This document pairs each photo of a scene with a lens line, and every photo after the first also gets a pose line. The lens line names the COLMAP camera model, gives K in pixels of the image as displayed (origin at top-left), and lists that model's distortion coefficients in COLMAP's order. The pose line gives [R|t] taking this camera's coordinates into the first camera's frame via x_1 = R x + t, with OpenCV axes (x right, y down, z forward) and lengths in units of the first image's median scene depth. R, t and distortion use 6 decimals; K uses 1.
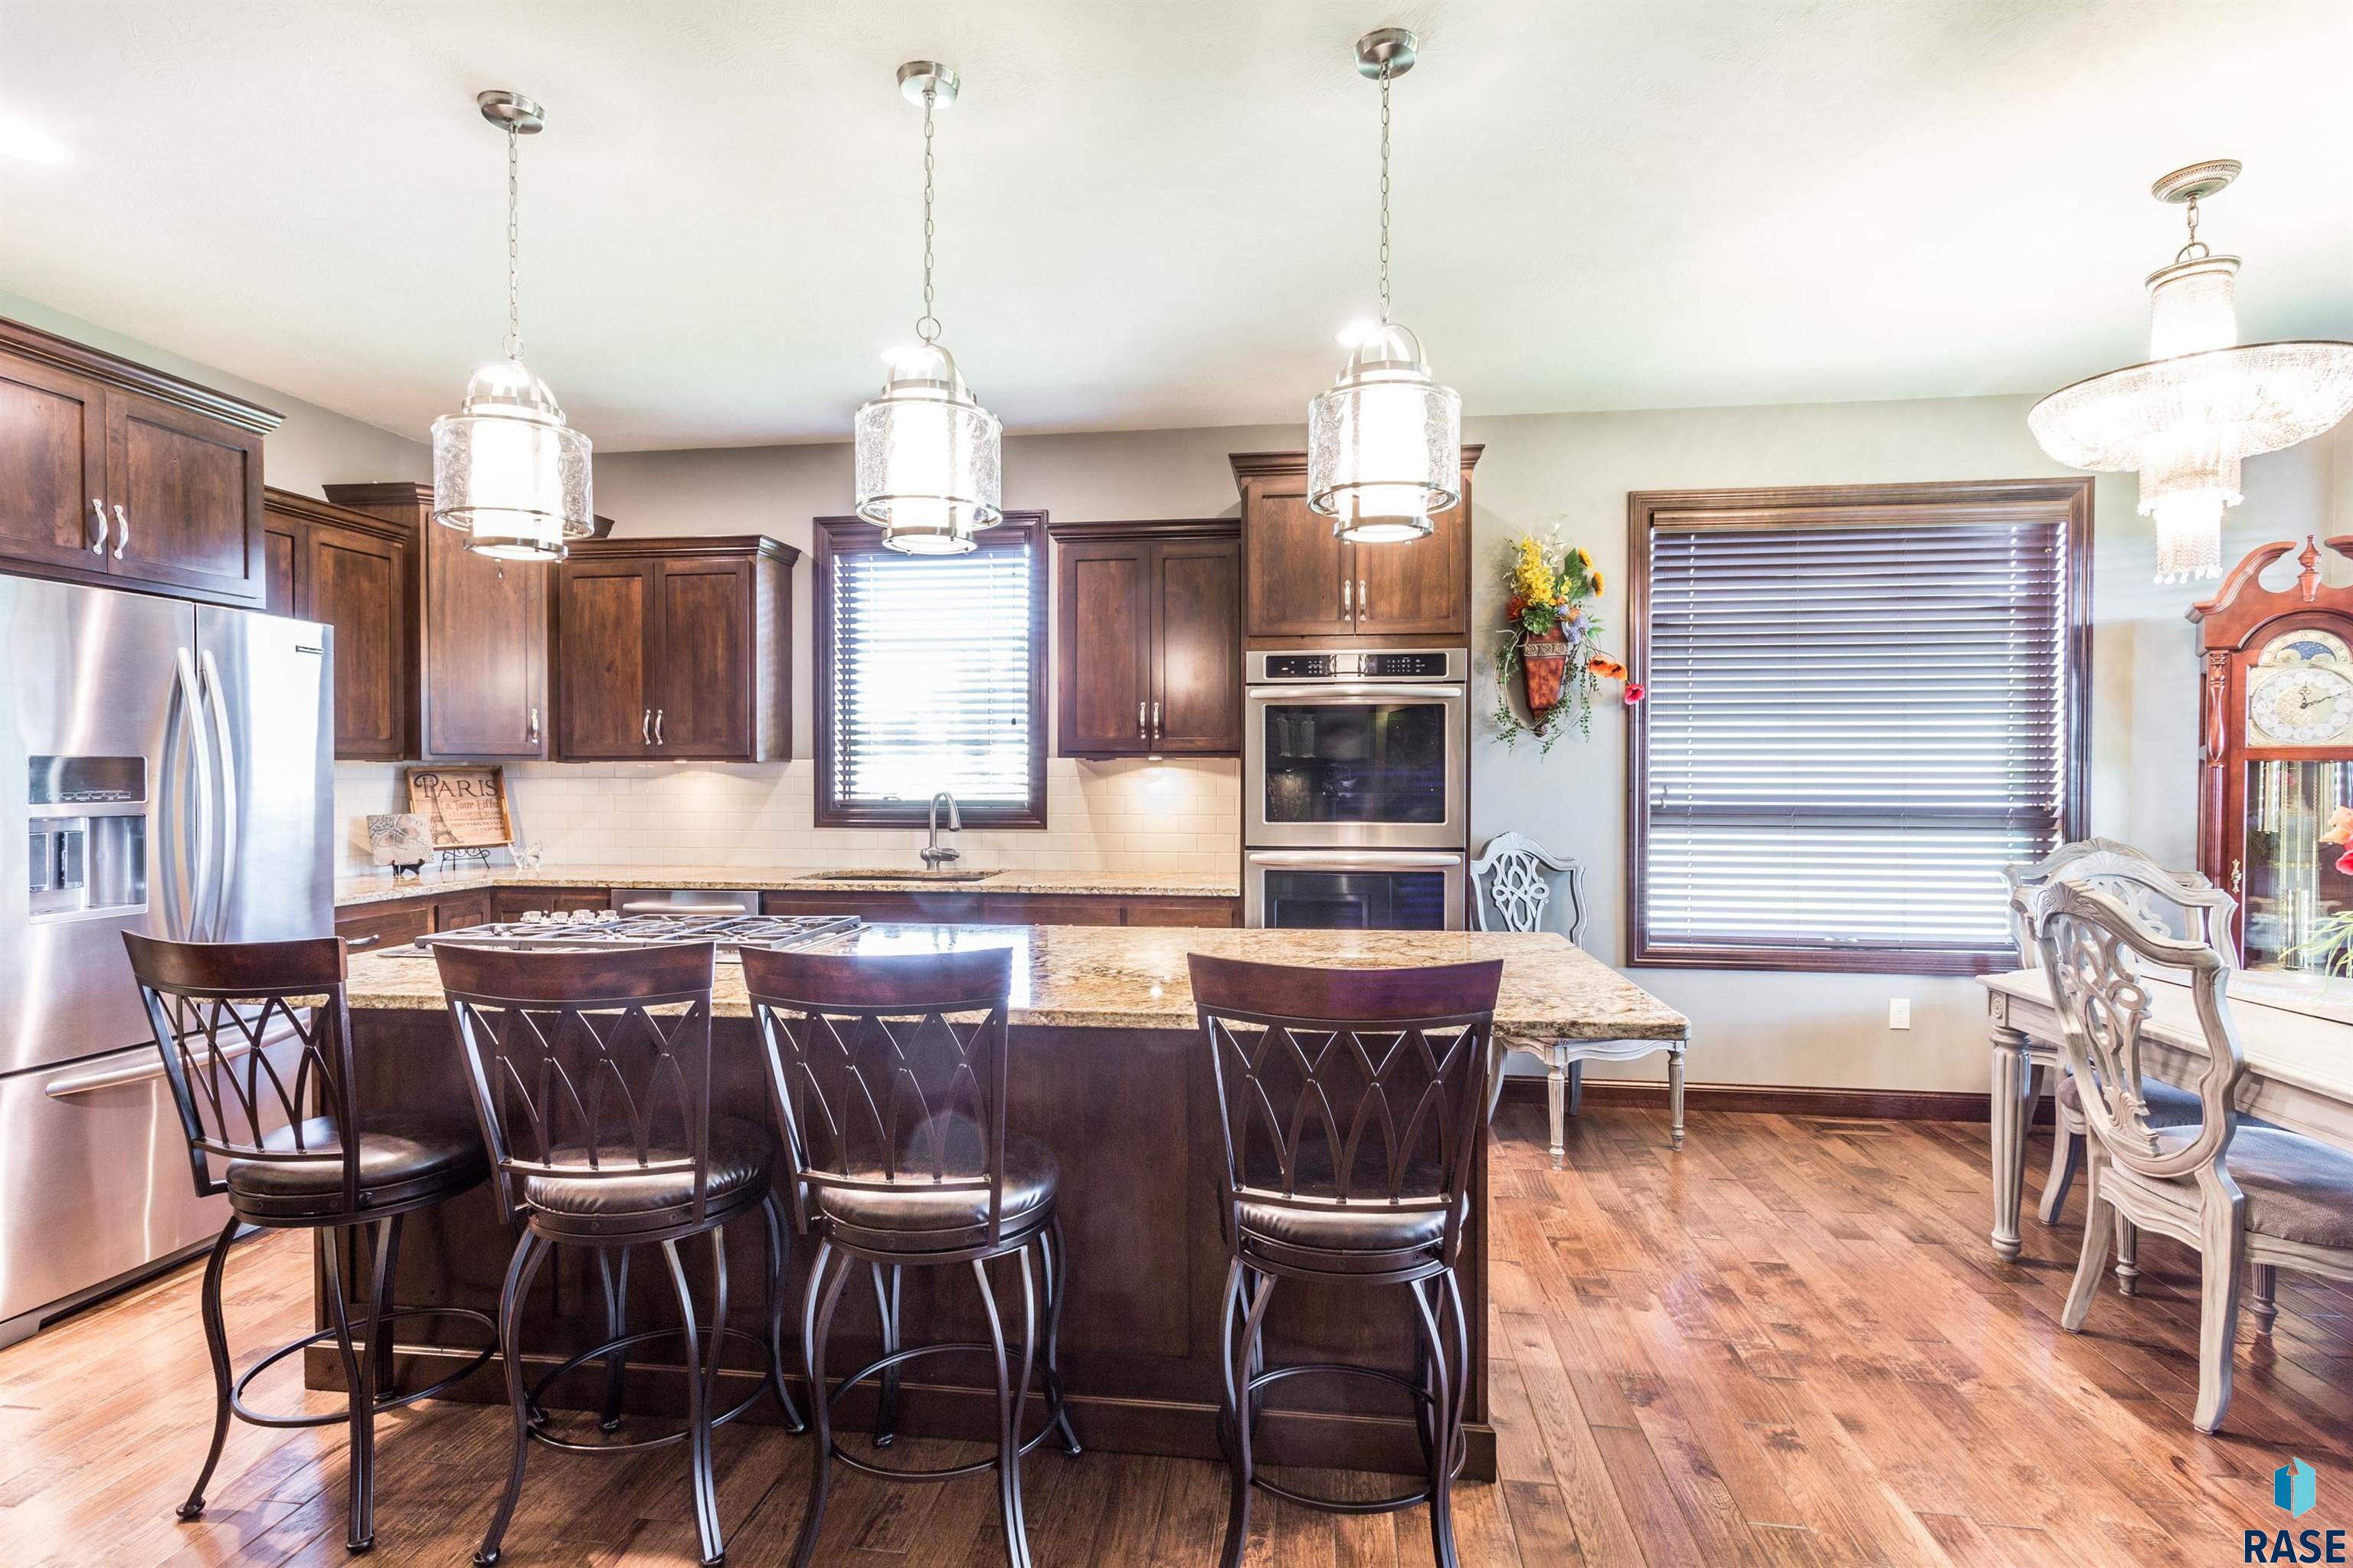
lens RADIAL K [[1114.2, 0, 1169.7], [0, 1114.2, 785.9], [0, 0, 1]] dist [-0.000823, 0.001555]
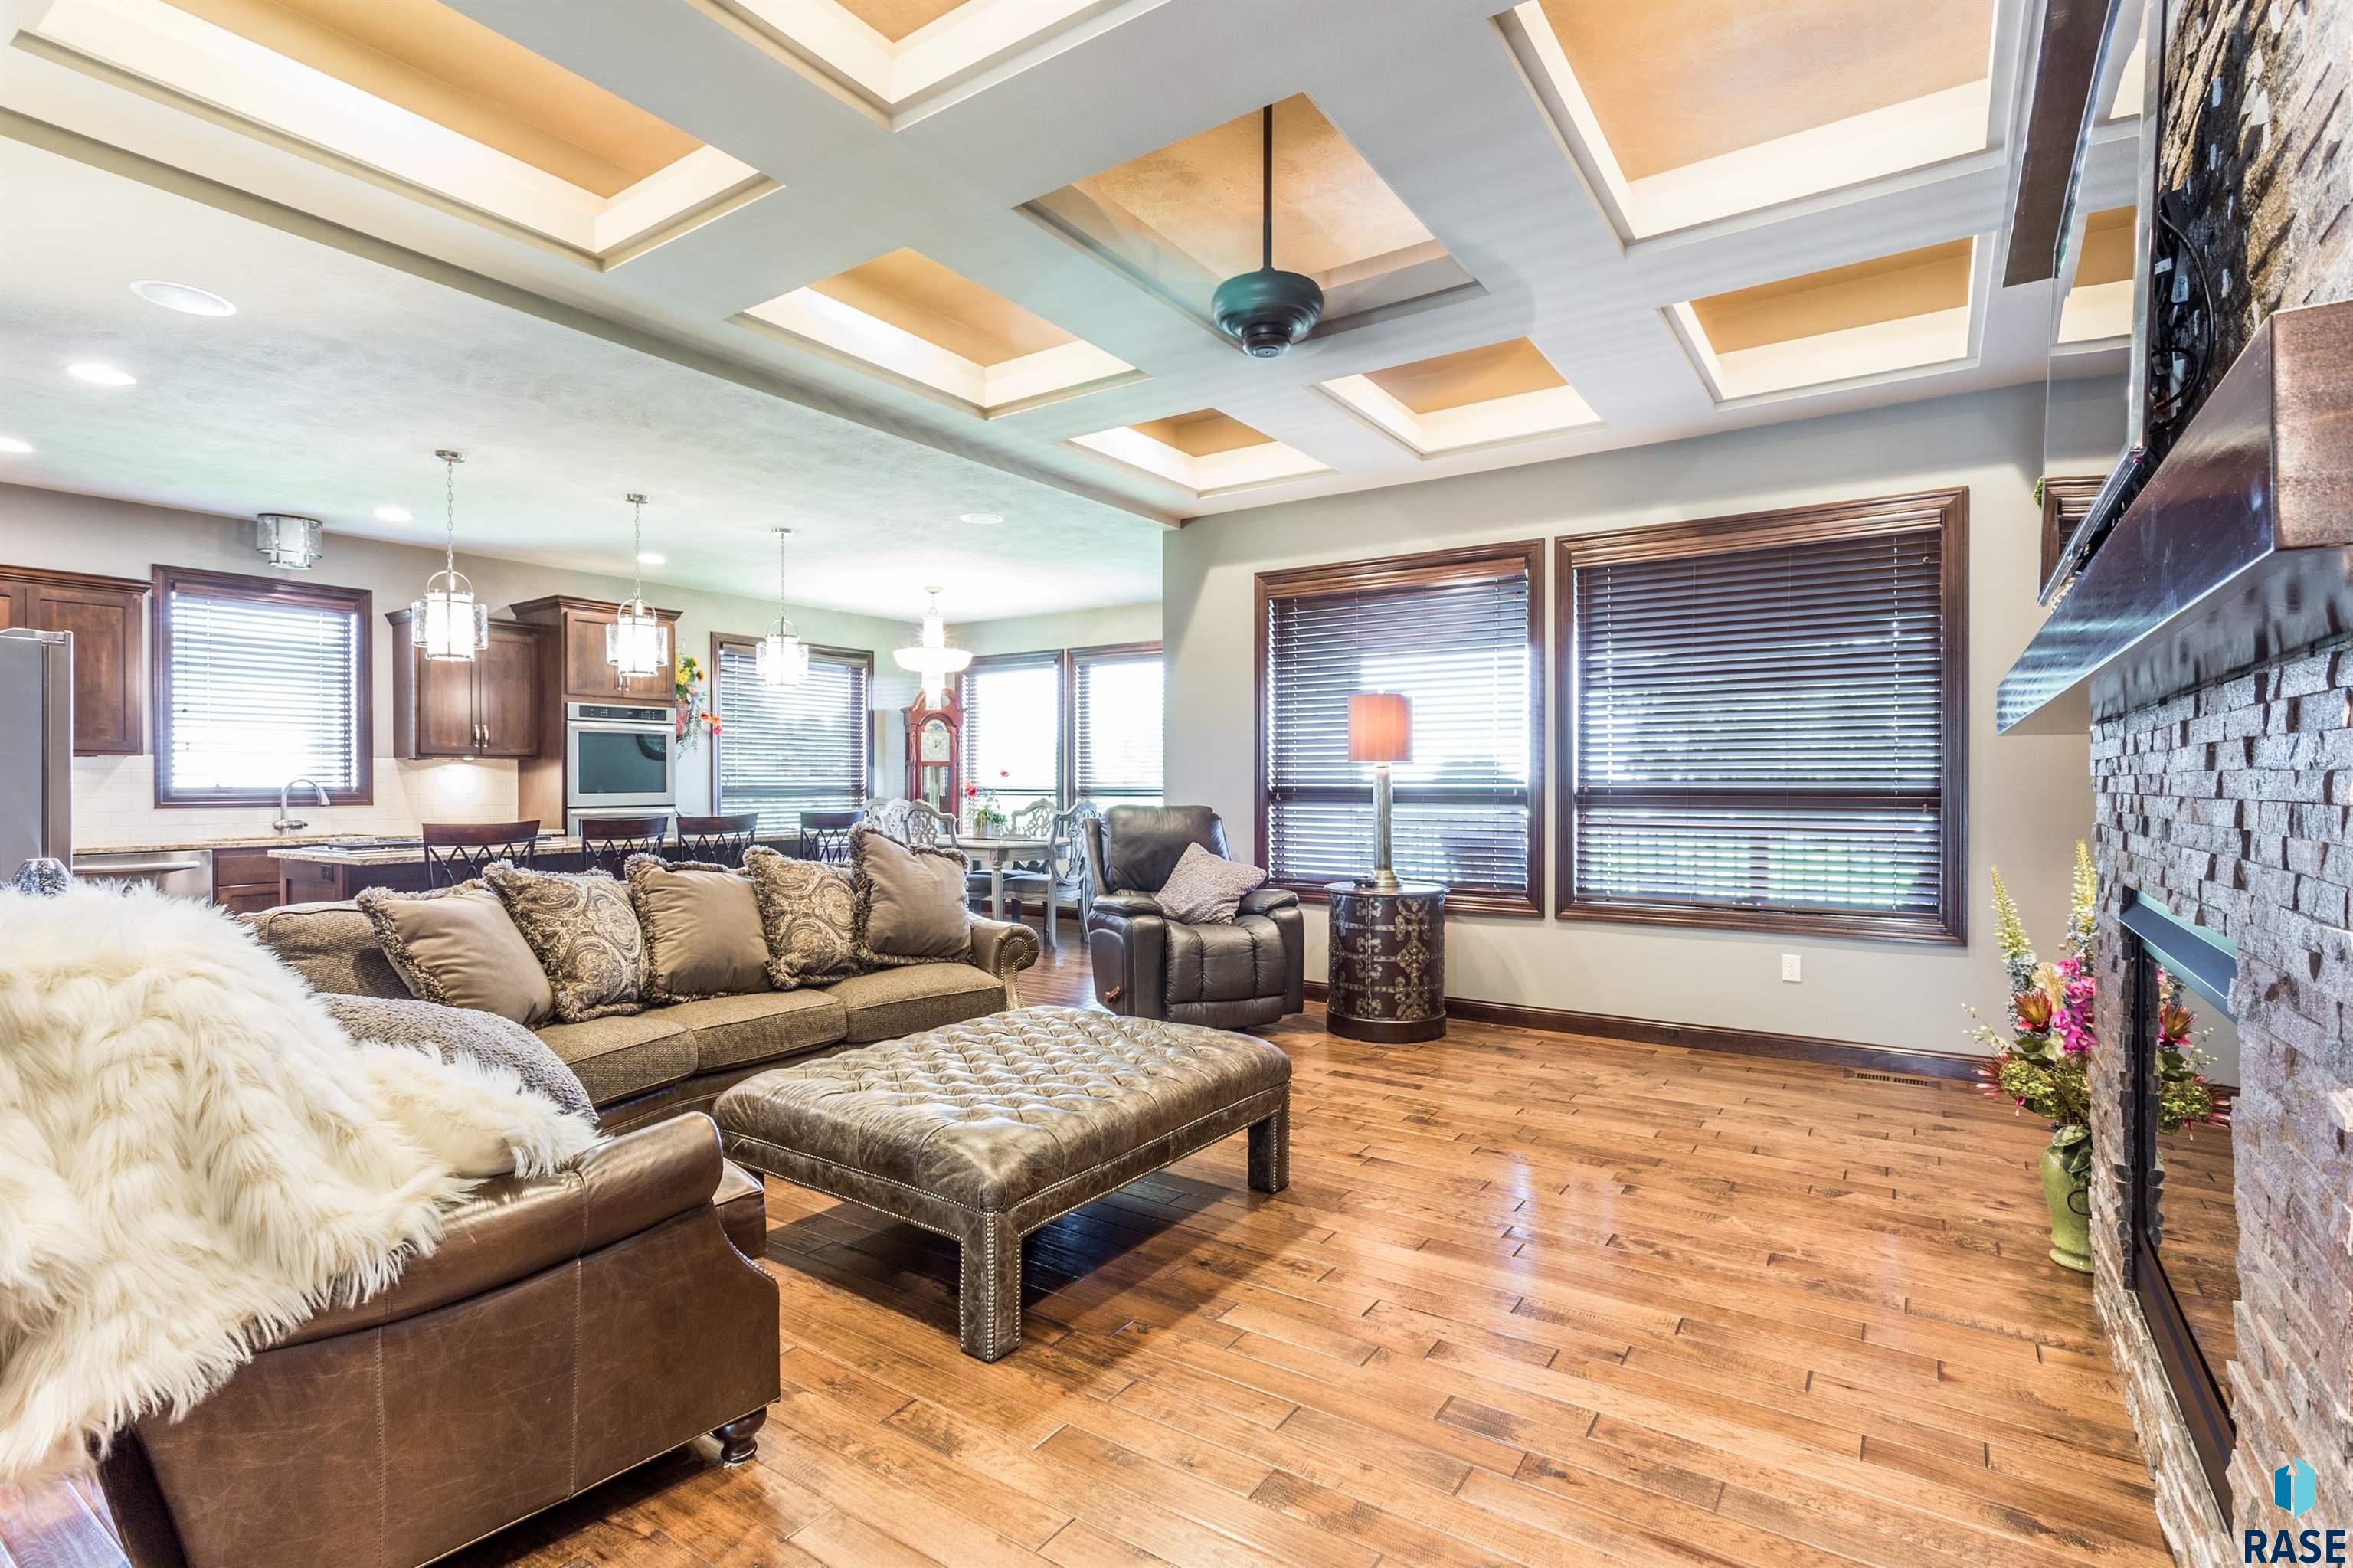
lens RADIAL K [[1114.2, 0, 1174.7], [0, 1114.2, 783.2], [0, 0, 1]] dist [-0.000823, 0.001555]
pose [[0.445141, -0.003308, 0.895454, -1.076255], [0.016032, 0.999862, -0.004276, 0.036478], [-0.895317, 0.016260, 0.445133, -0.687752]]
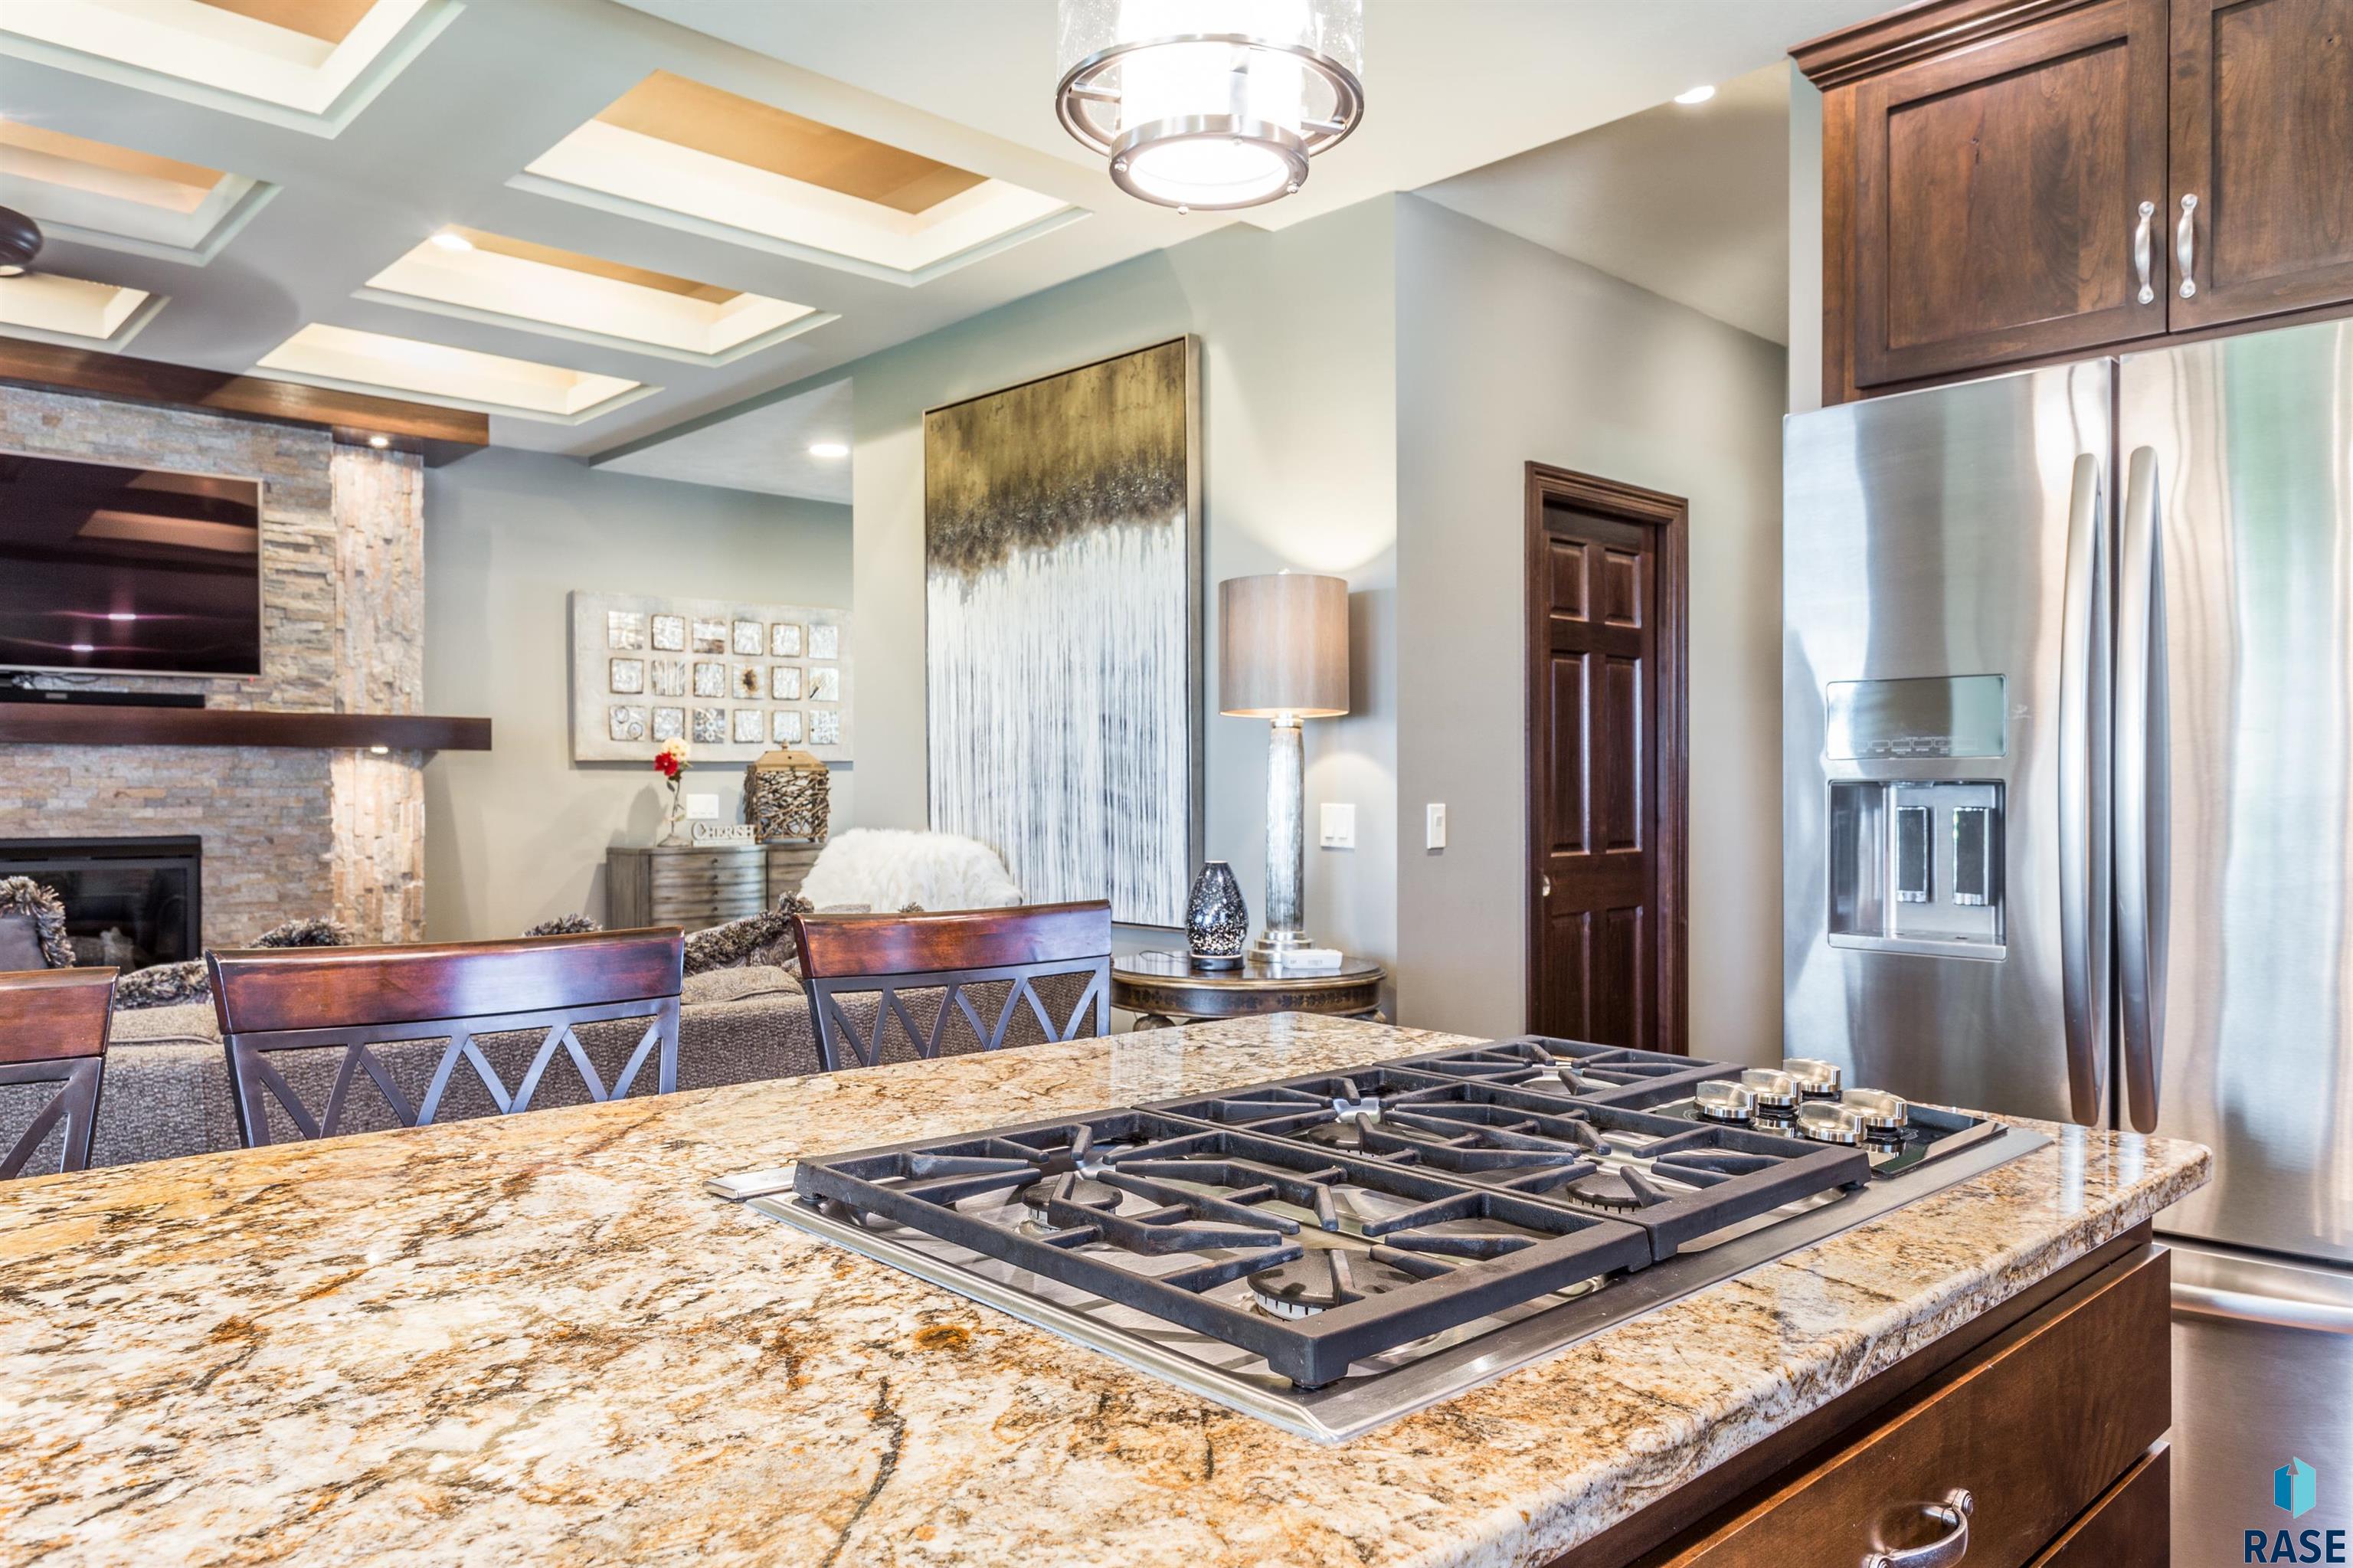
lens RADIAL K [[1593.0, 0, 1163.0], [0, 1593.0, 786.0], [0, 0, 1]] dist [-0.000937, 0.002211]
pose [[-0.628367, -0.002663, -0.777913, -0.042508], [-0.014631, 0.999858, 0.008395, 0.018863], [0.777779, 0.016657, -0.628317, 0.785510]]
